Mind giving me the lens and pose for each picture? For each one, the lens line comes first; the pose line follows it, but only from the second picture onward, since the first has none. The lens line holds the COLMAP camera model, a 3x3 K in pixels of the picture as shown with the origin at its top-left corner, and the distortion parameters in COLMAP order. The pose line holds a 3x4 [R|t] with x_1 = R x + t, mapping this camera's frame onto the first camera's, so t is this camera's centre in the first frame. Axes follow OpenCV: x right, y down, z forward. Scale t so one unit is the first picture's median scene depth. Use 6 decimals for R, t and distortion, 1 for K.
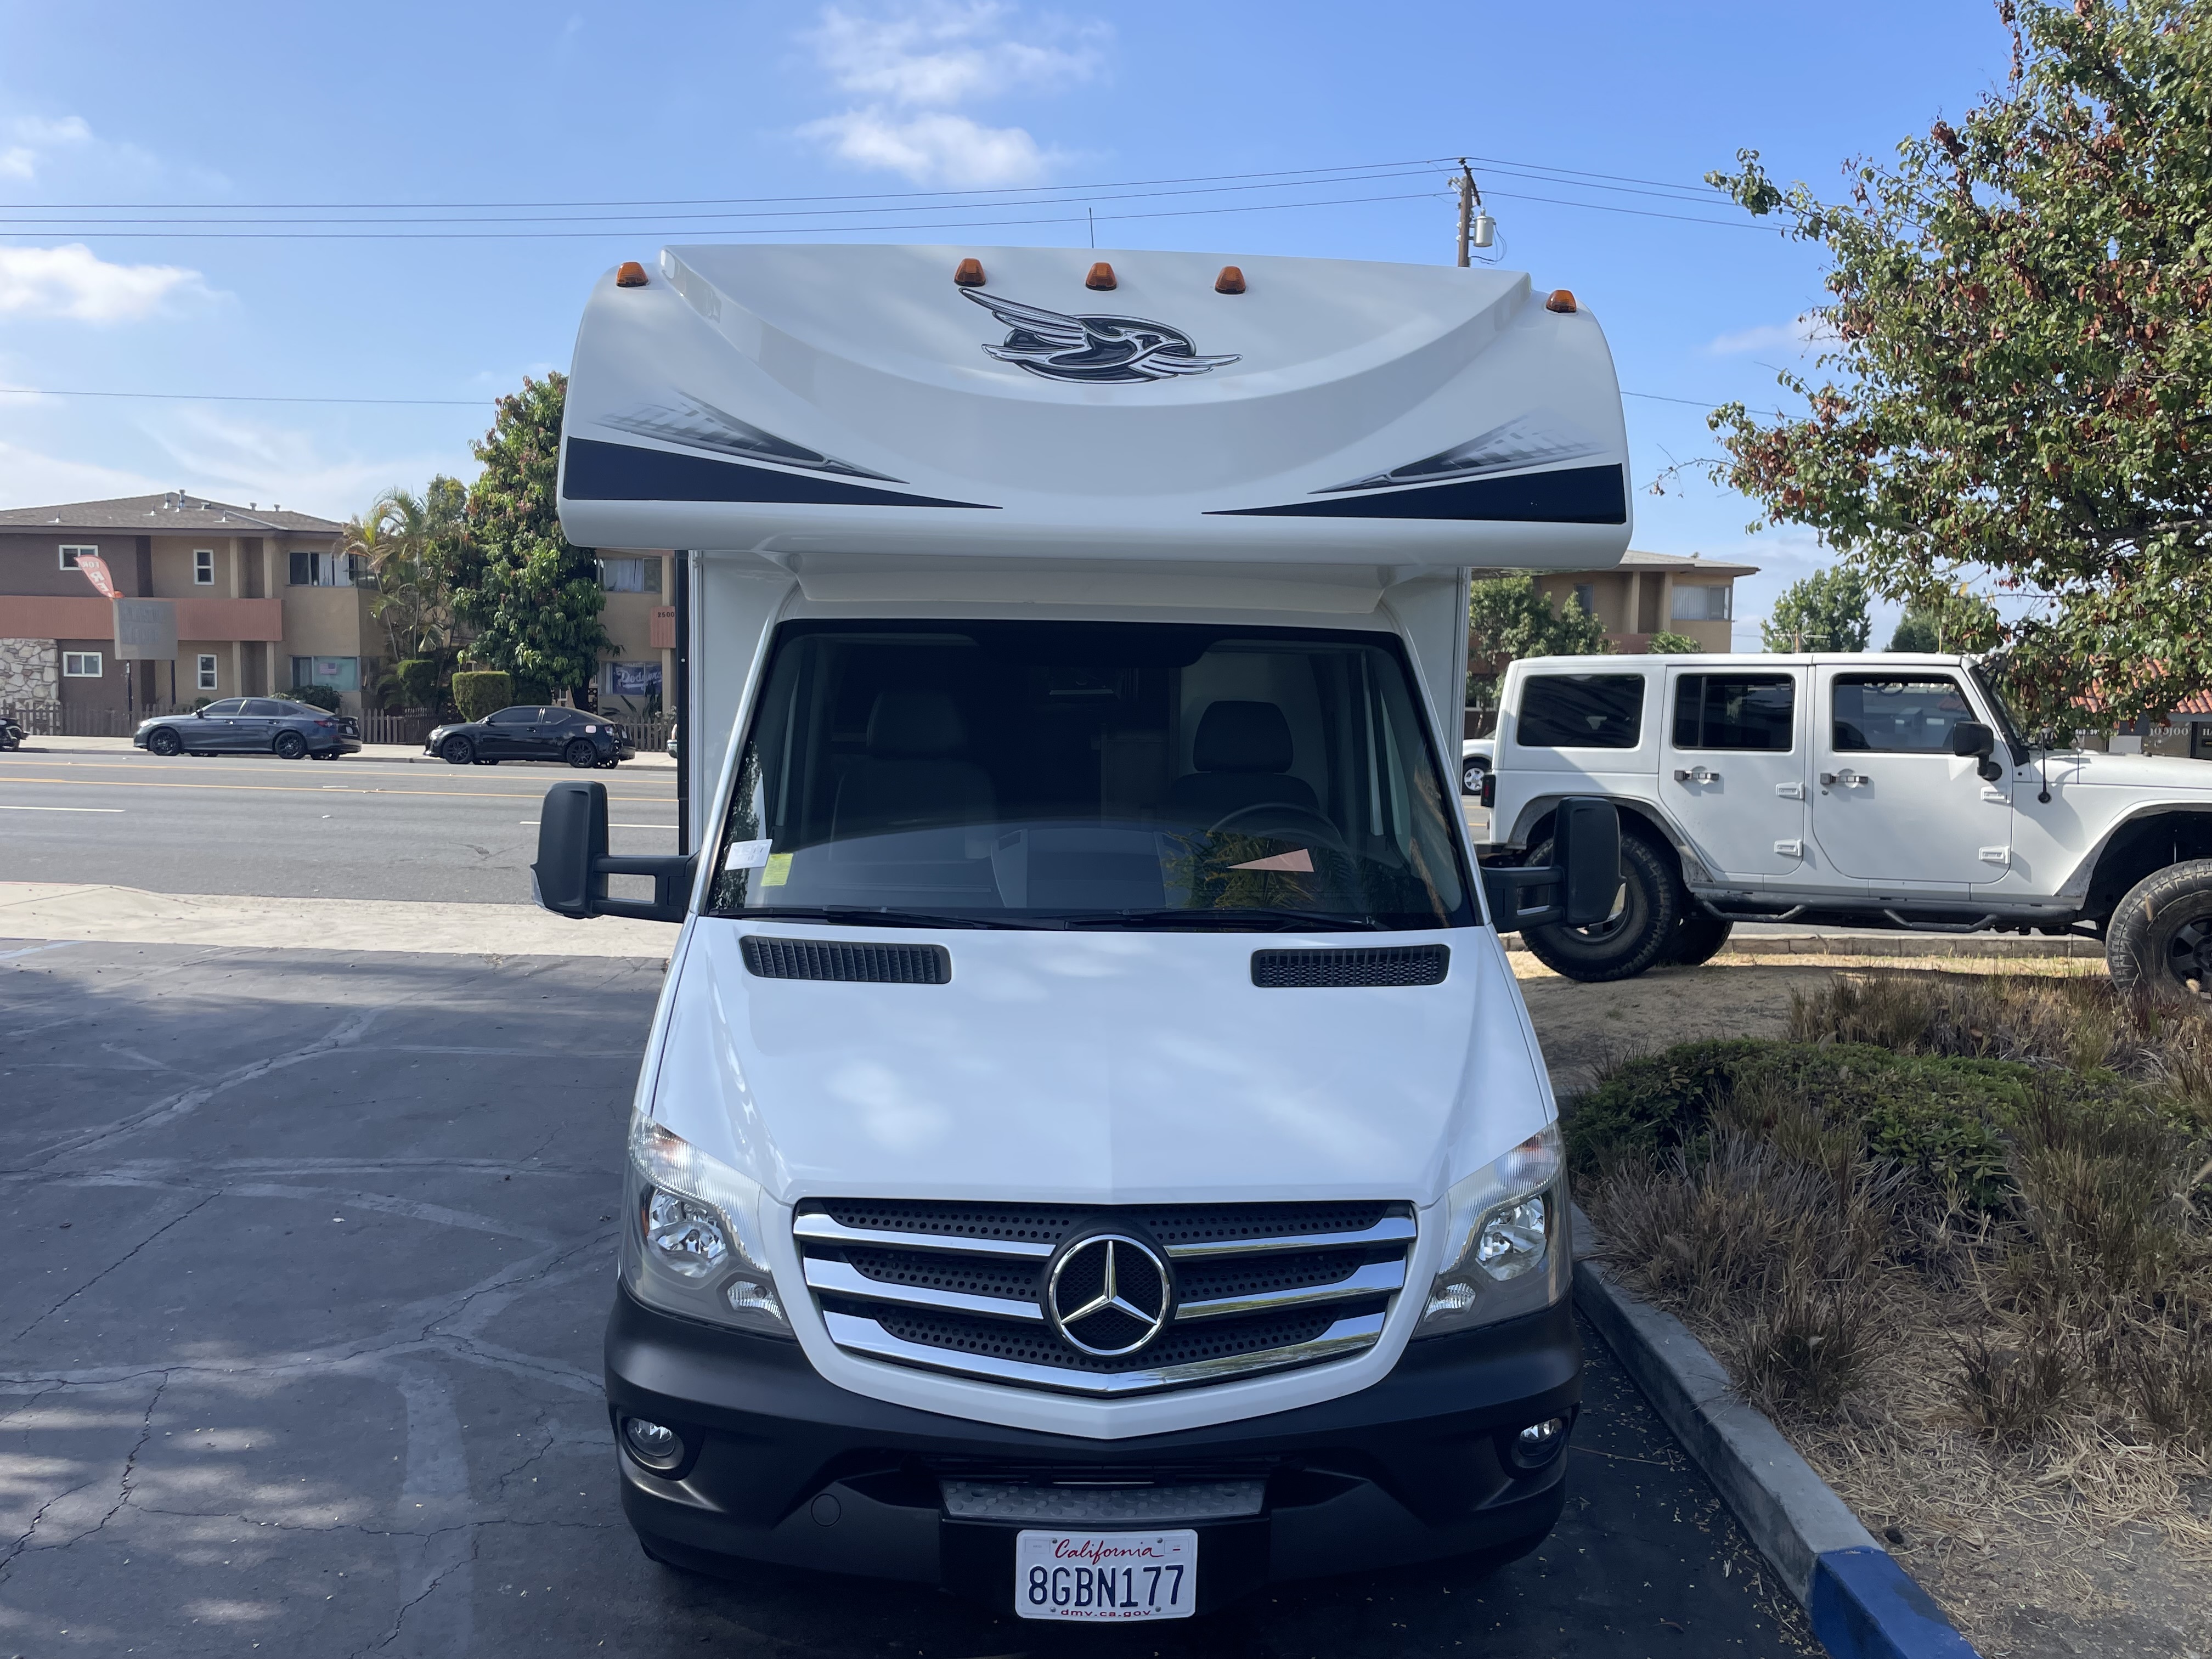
lens RADIAL K [[1673.4, 0, 1118.6], [0, 1673.4, 835.6], [0, 0, 1]] dist [0.047406, -0.008095]
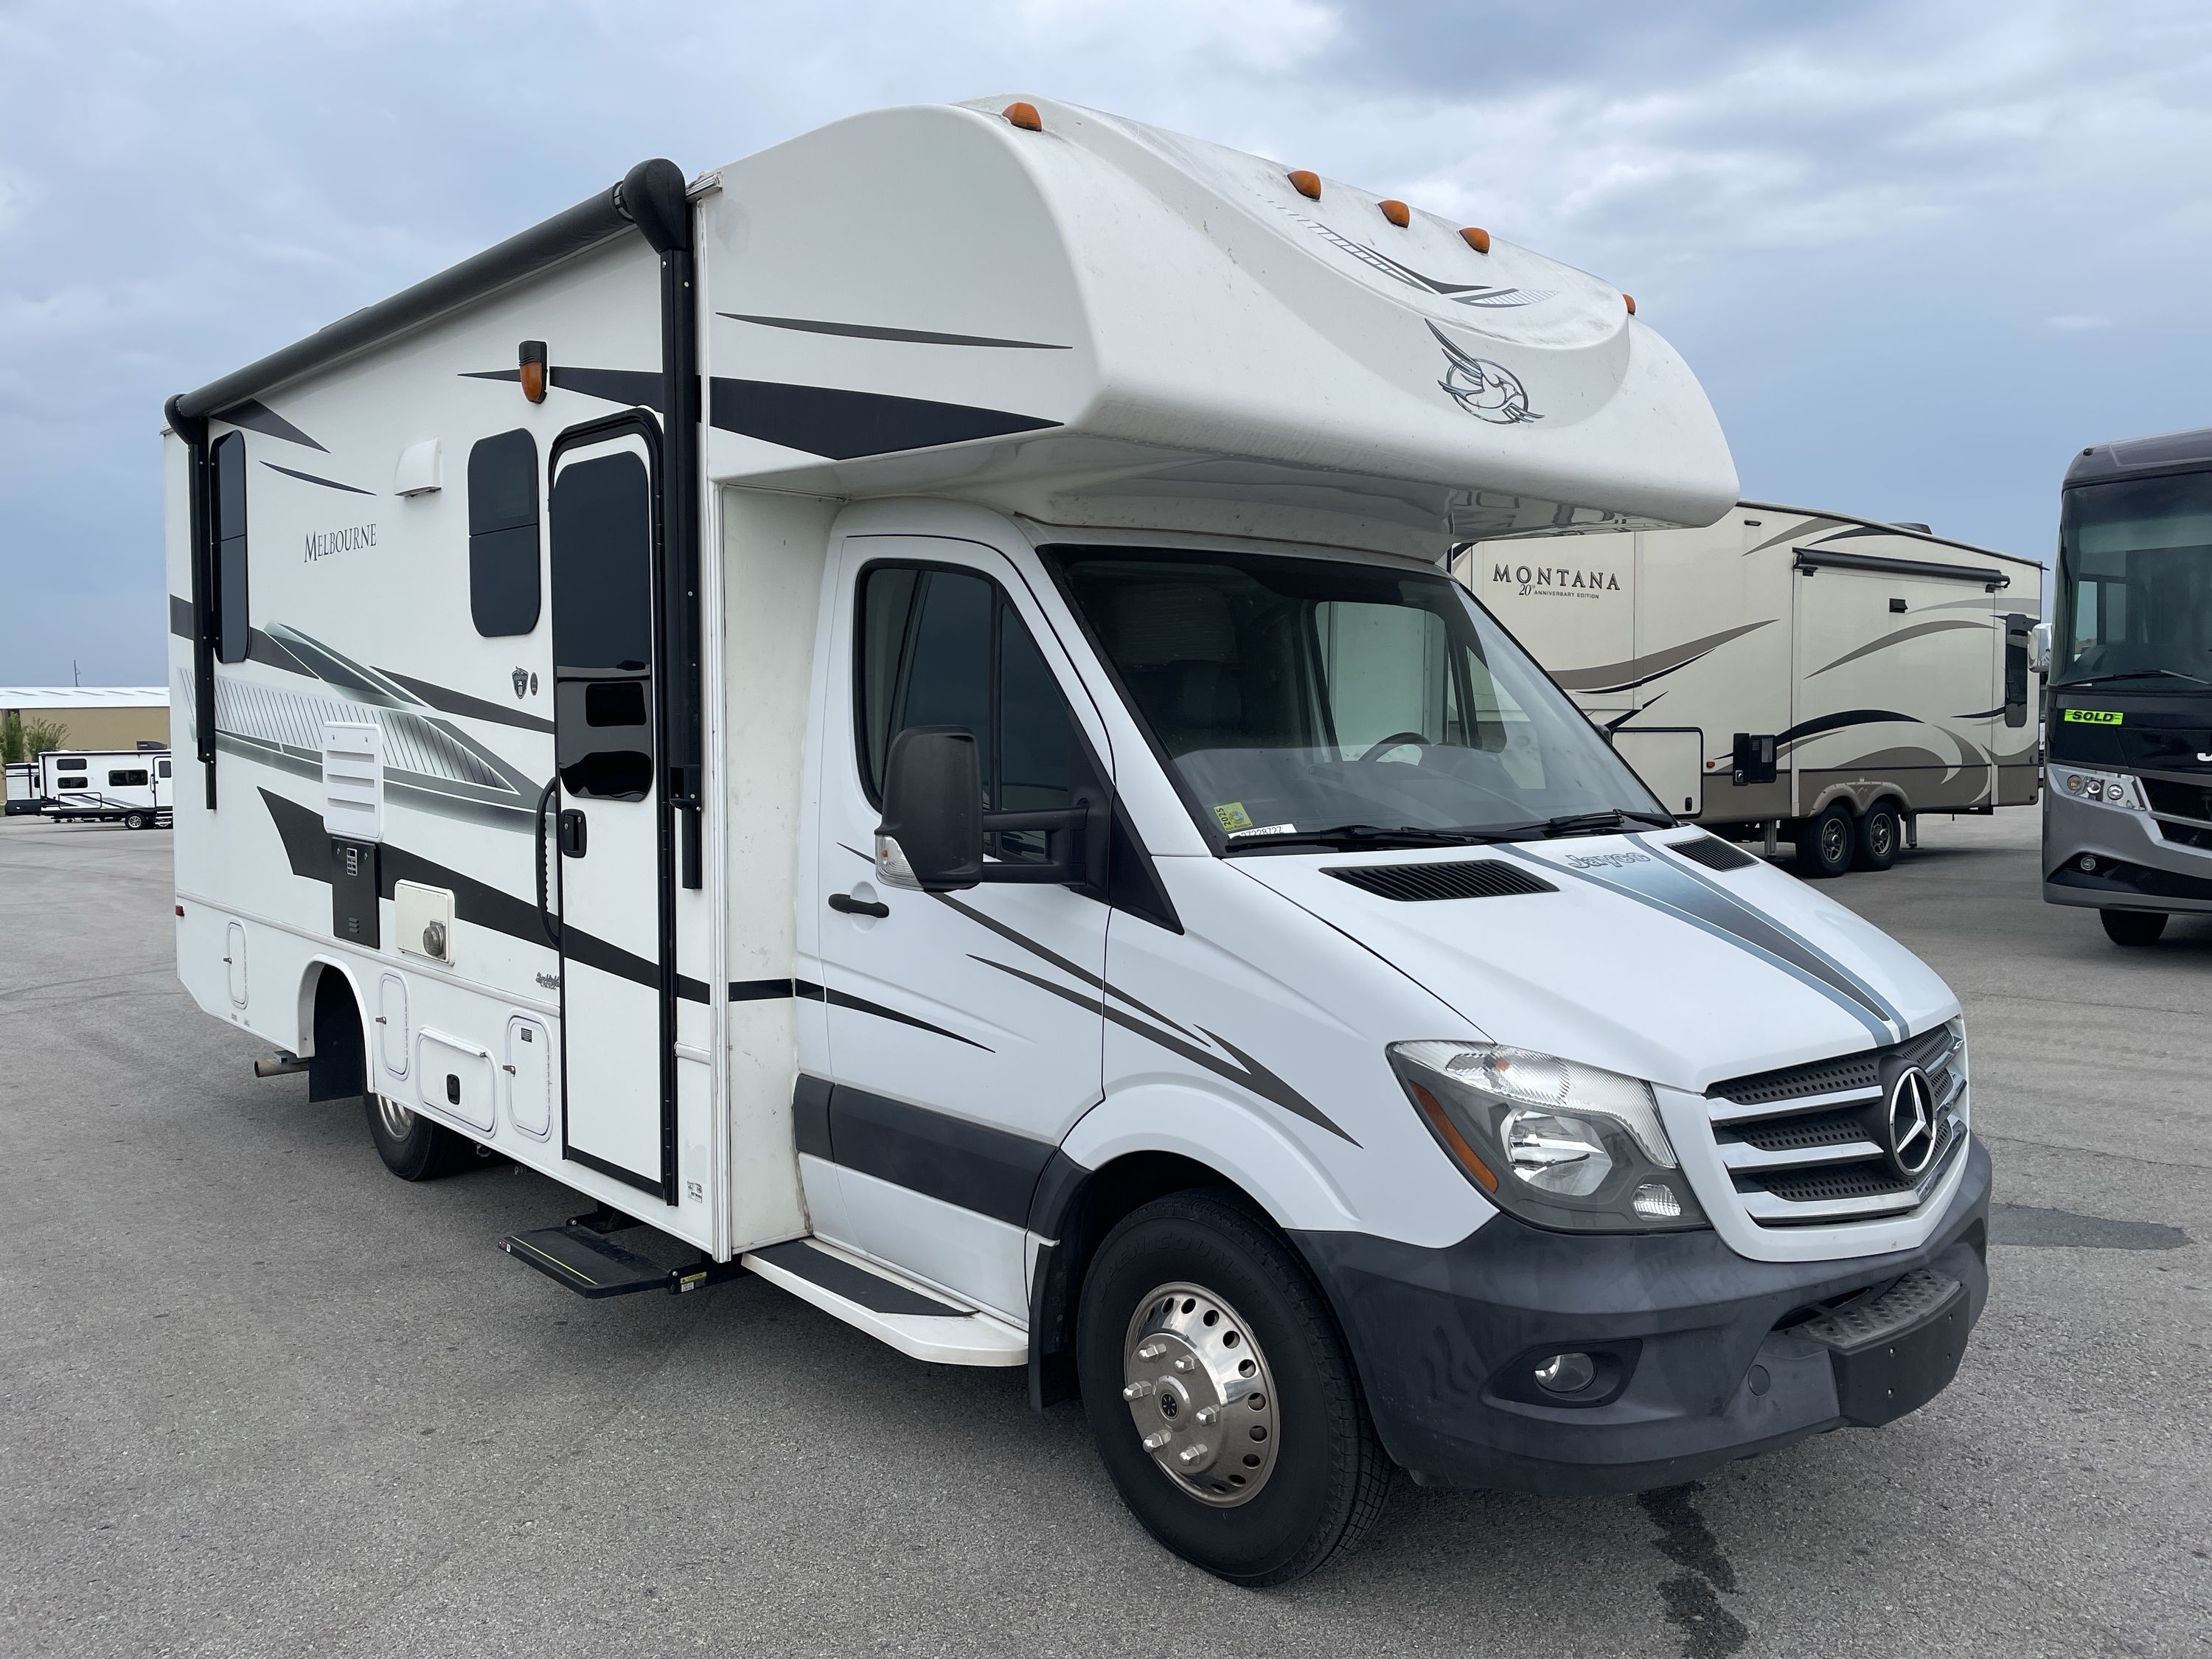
lens RADIAL K [[1704.1, 0, 1087.3], [0, 1704.1, 832.0], [0, 0, 1]] dist [0.032377, -0.001150]
pose [[0.764568, -0.061692, 0.641584, -1.142088], [0.064114, 0.997751, 0.019536, 0.017290], [-0.641346, 0.026198, 0.766804, 0.444266]]
